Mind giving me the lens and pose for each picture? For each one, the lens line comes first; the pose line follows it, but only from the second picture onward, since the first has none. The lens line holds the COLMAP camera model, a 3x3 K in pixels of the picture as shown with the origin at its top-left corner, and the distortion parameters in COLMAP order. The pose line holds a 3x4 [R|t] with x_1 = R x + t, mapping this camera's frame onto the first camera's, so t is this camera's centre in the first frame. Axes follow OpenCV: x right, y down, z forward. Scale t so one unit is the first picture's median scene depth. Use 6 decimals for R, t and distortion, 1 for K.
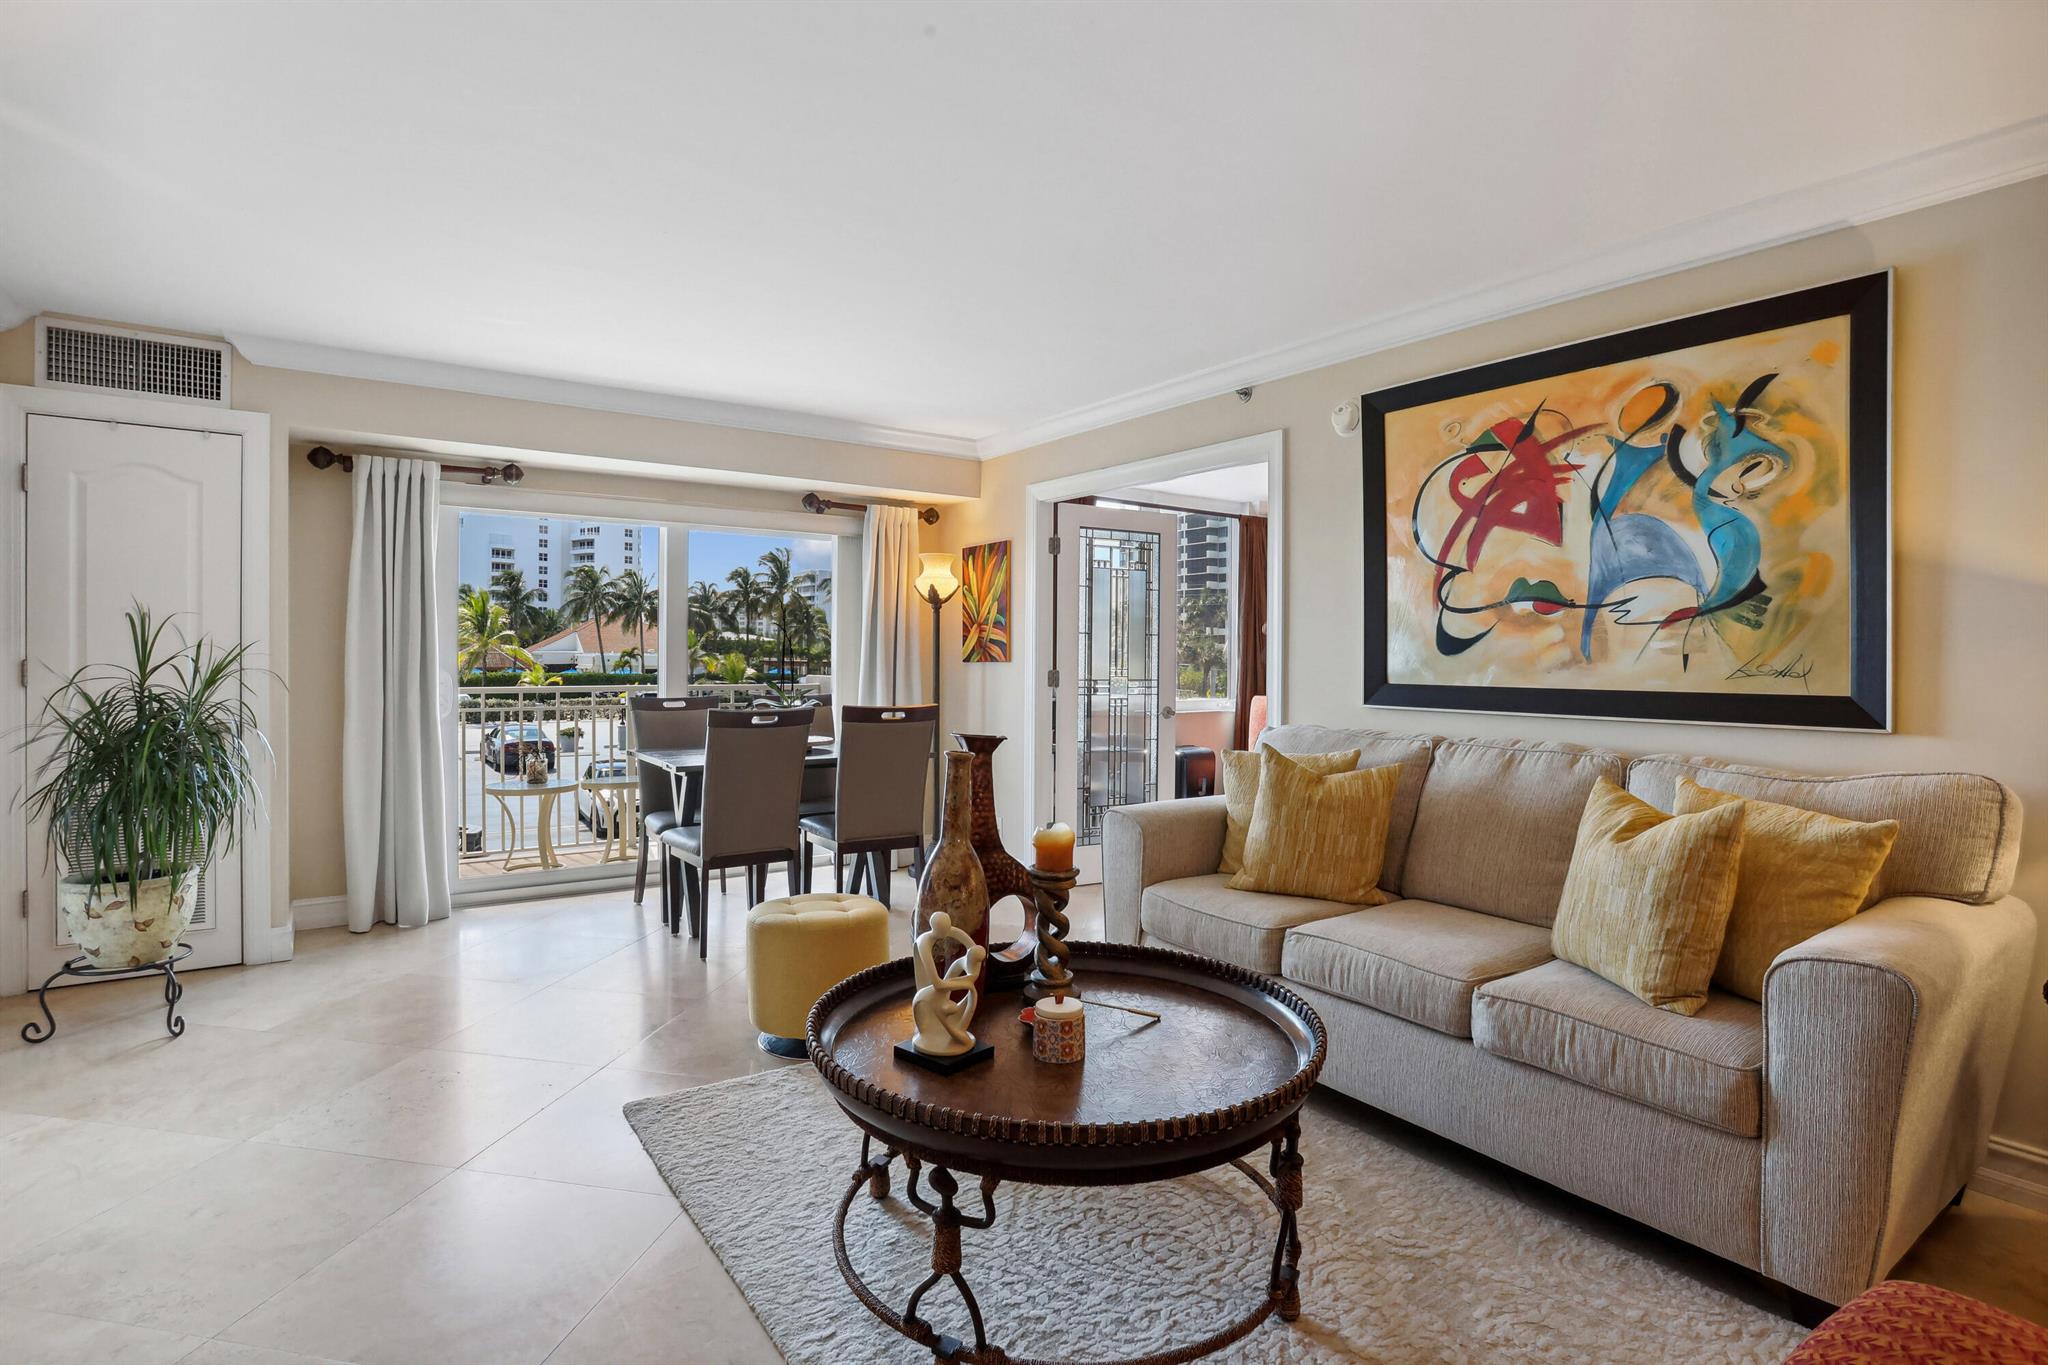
lens RADIAL K [[1016.0, 0, 1027.9], [0, 1016.0, 656.2], [0, 0, 1]] dist [-0.055909, 0.000094]
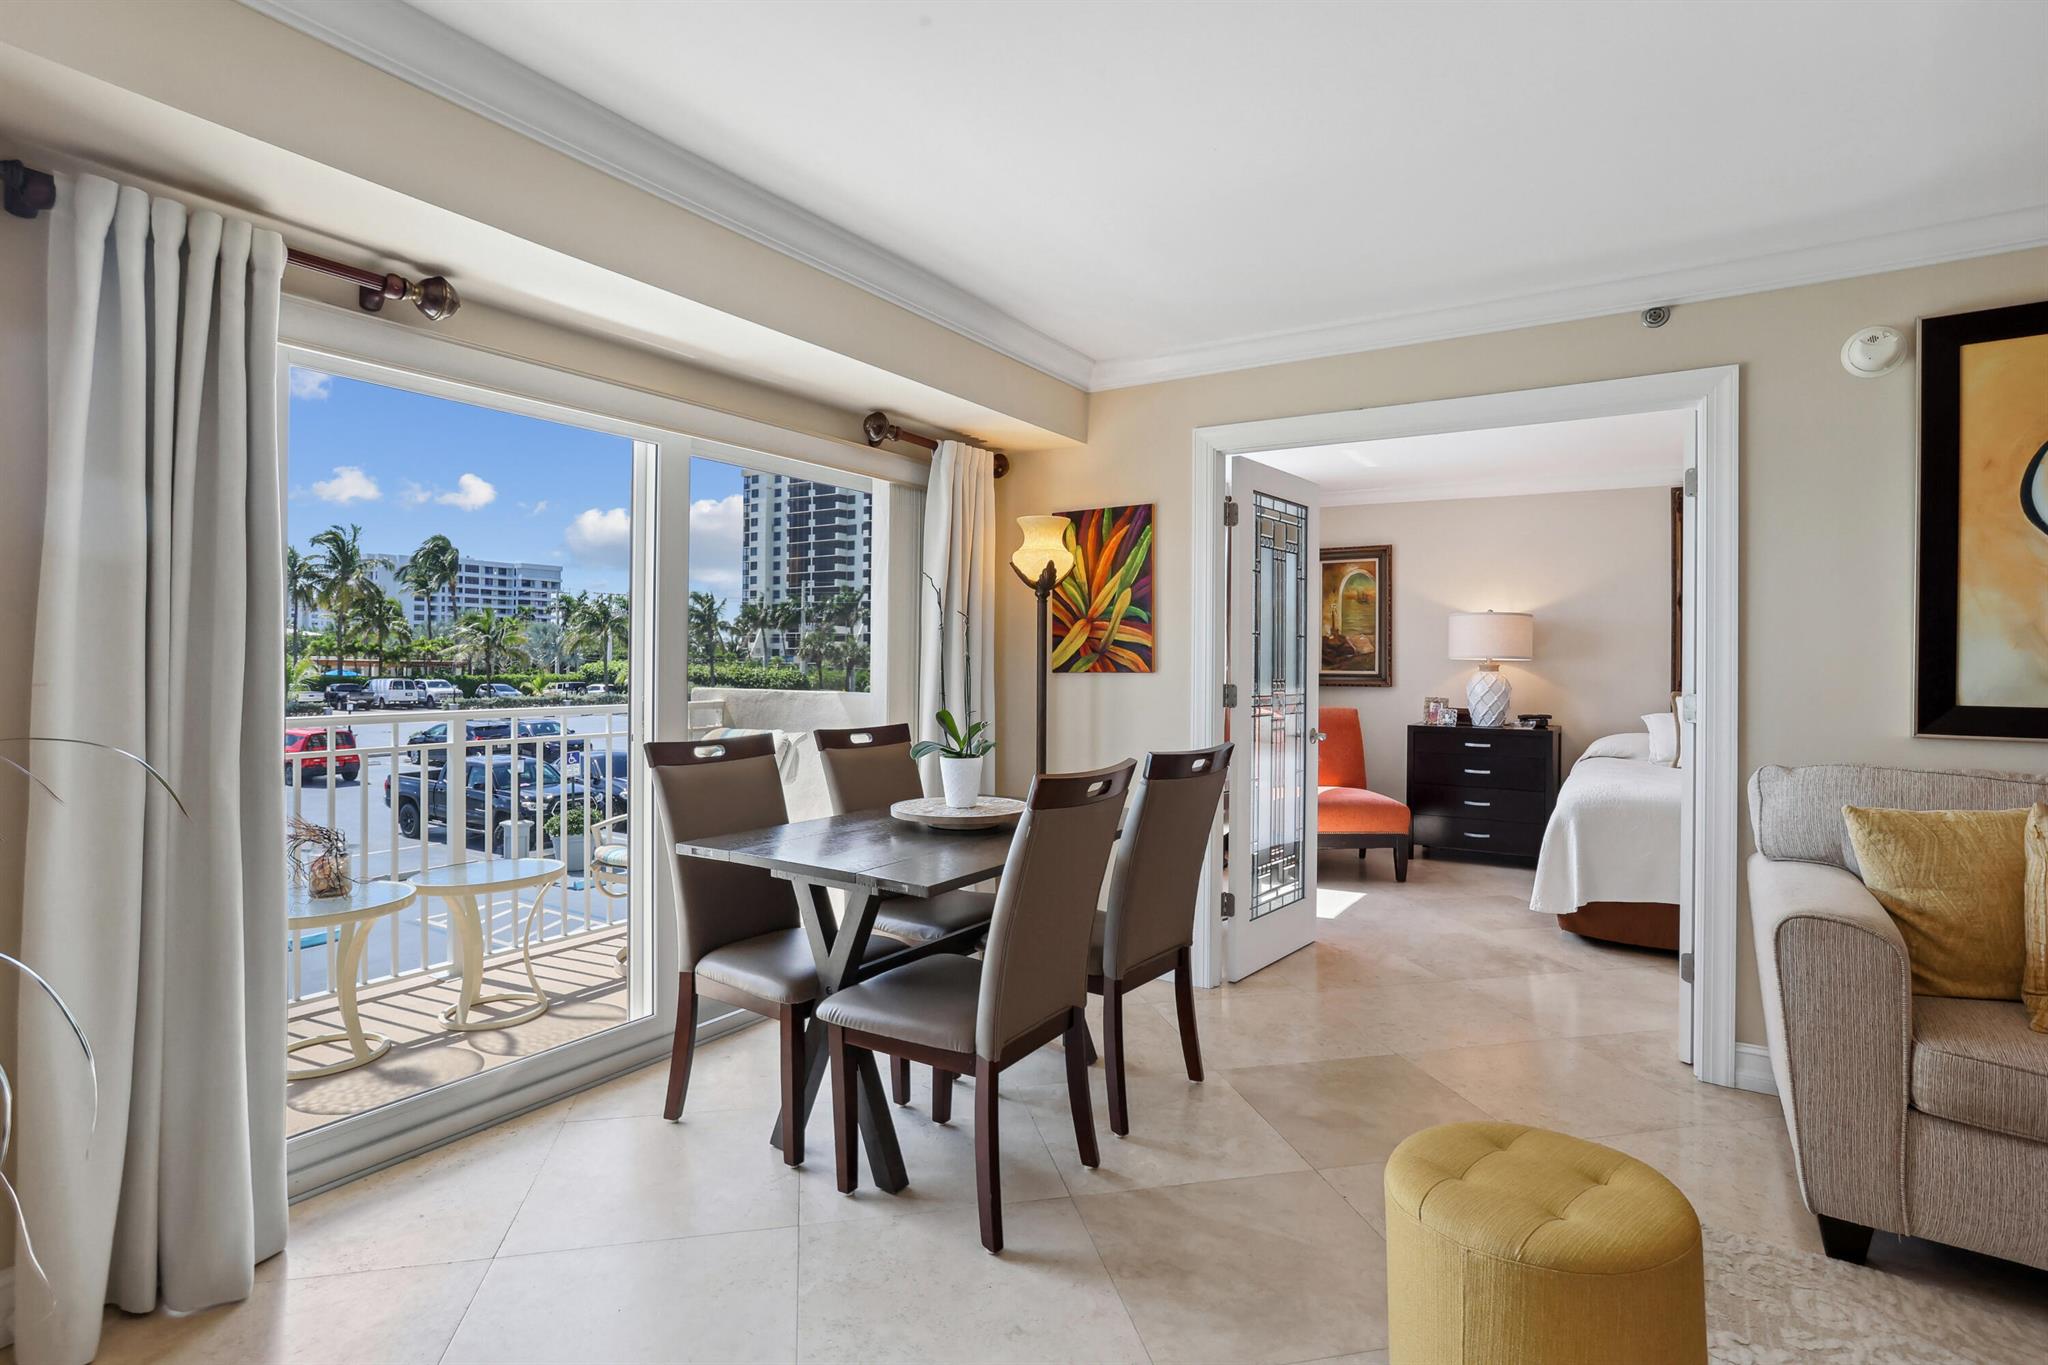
lens RADIAL K [[991.2, 0, 1019.6], [0, 991.2, 646.5], [0, 0, 1]] dist [-0.015653, 0.000274]
pose [[0.925688, 0.003427, 0.378274, -0.356654], [-0.000706, 0.999973, -0.007332, -0.007297], [-0.378288, 0.006520, 0.925665, 0.369952]]
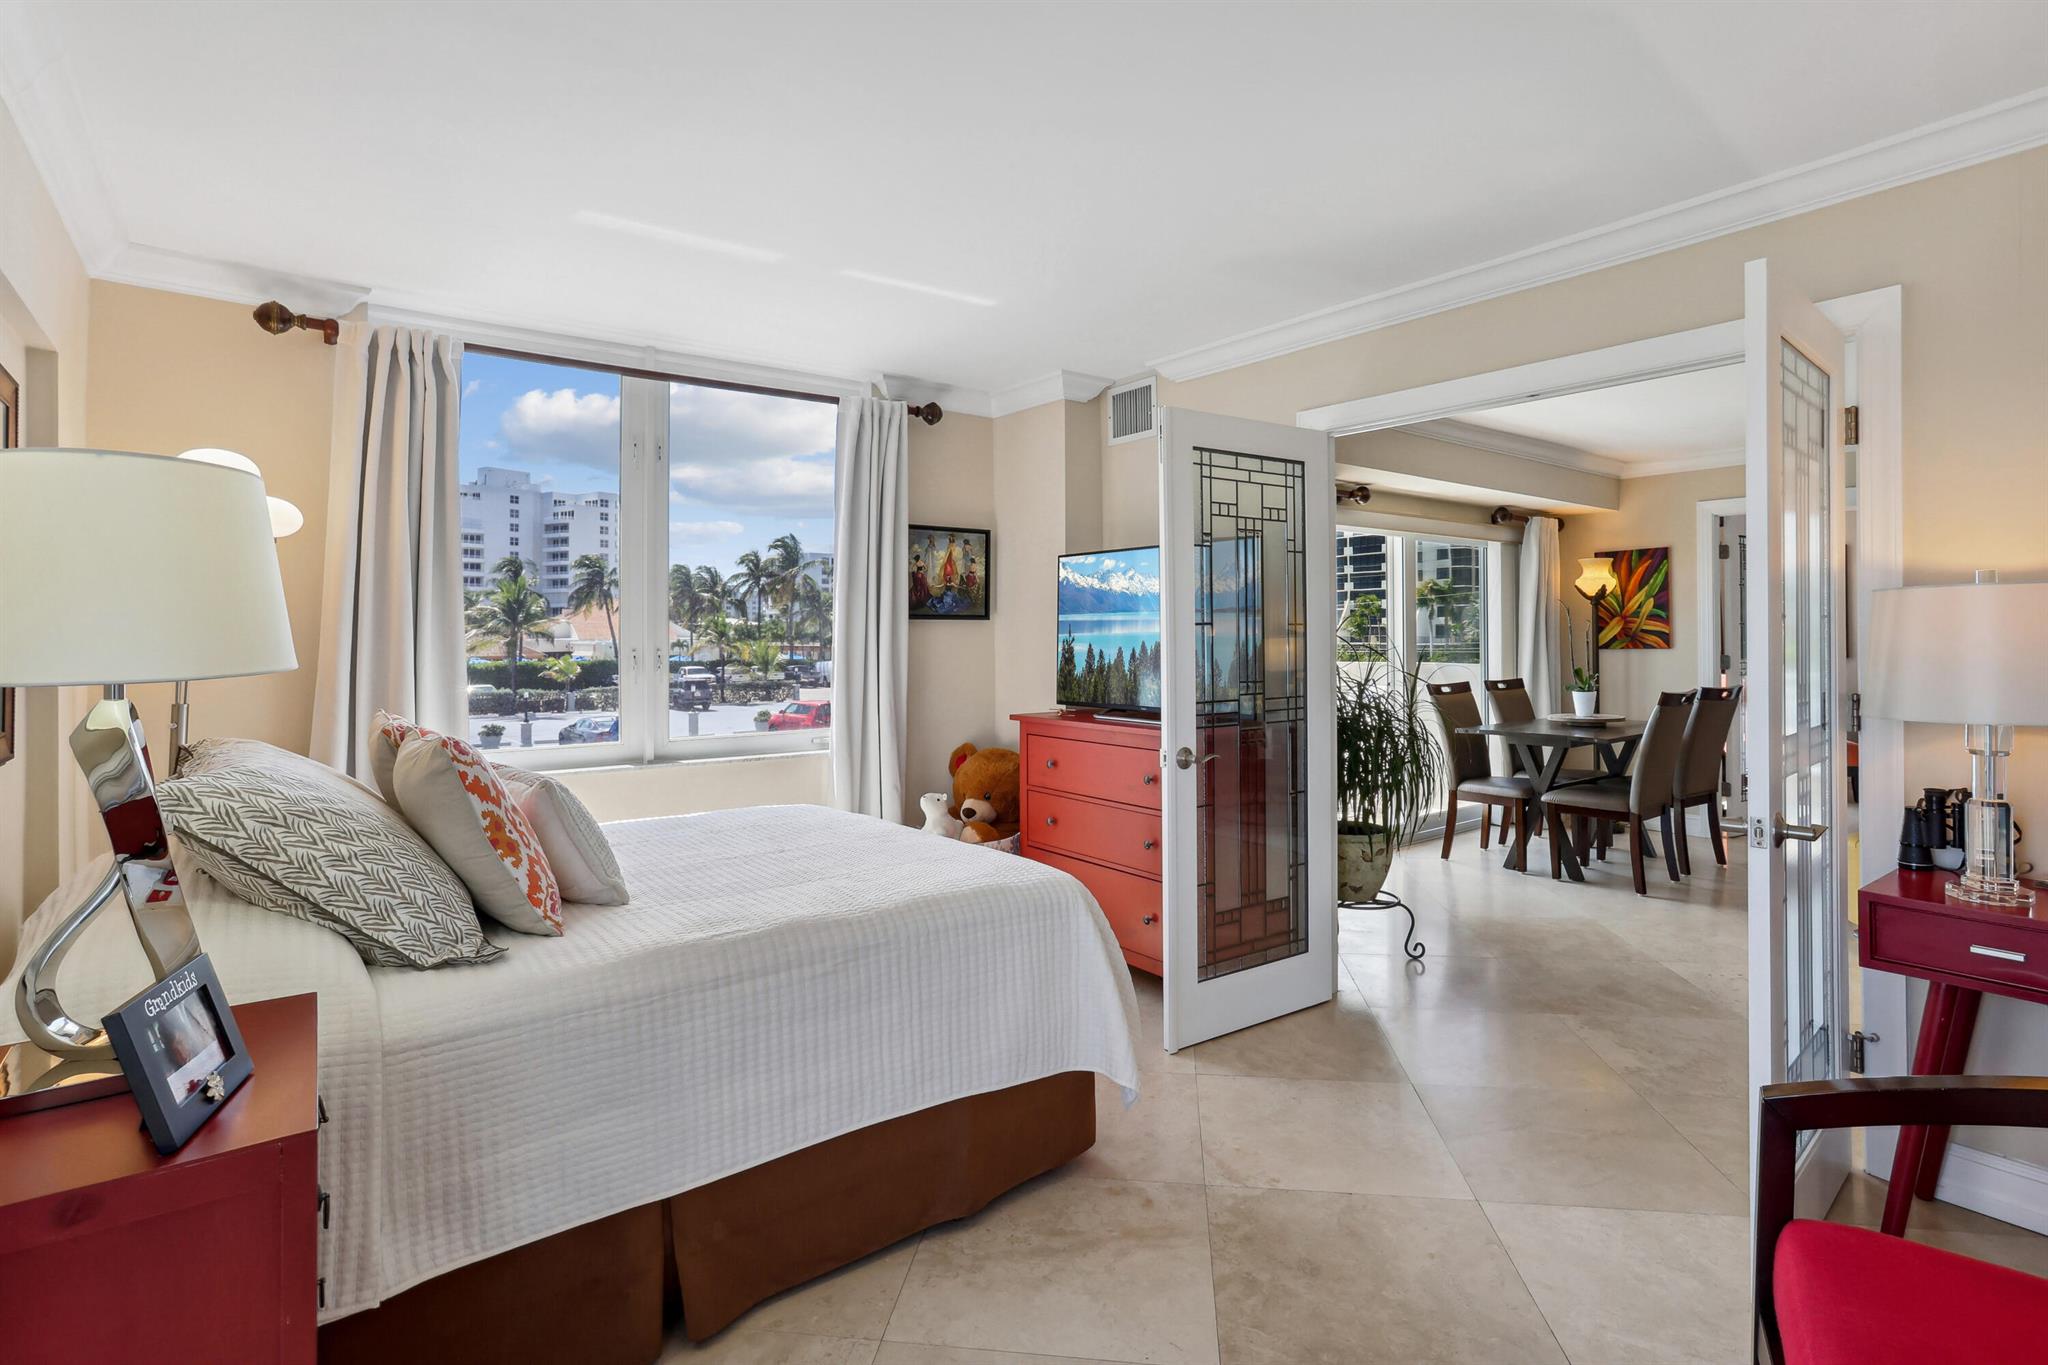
lens RADIAL K [[1018.1, 0, 1033.5], [0, 1018.1, 628.7], [0, 0, 1]] dist [-0.012750, 0.000173]
pose [[0.997696, -0.016729, 0.065750, -0.810151], [0.017118, 0.999839, -0.005357, -0.023143], [-0.065650, 0.006471, 0.997822, -0.135048]]
